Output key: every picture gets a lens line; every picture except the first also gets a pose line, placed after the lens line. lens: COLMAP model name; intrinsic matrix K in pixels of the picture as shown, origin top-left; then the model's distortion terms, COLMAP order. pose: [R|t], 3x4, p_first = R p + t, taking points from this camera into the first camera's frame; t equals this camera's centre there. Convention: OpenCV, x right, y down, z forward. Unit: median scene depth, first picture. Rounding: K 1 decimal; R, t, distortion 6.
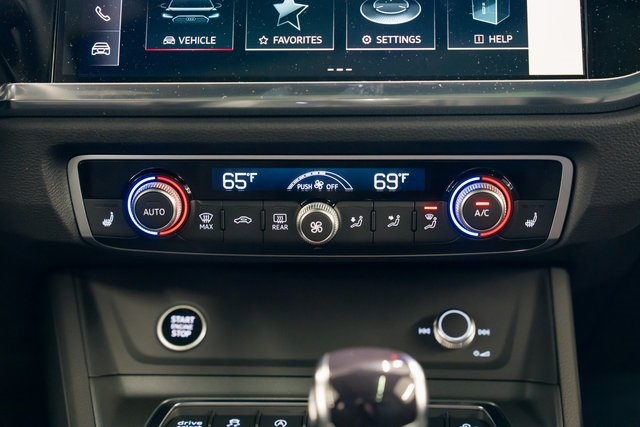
lens RADIAL K [[1252.9, 0, 320.0], [0, 1252.9, 213.5], [0, 0, 1]] dist [0.035036, -0.013484]
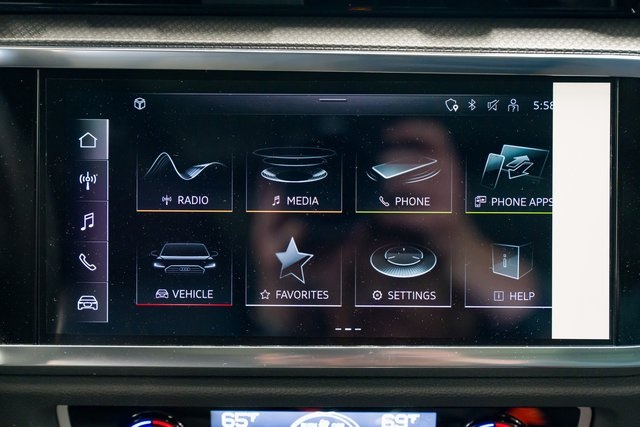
lens RADIAL K [[1252.9, 0, 320.0], [0, 1252.9, 213.5], [0, 0, 1]] dist [0.035036, -0.013484]
pose [[0.999522, -0.007879, 0.029886, -0.031805], [-0.000316, 0.964305, 0.264793, -0.438960], [-0.030905, -0.264676, 0.963842, 0.128656]]
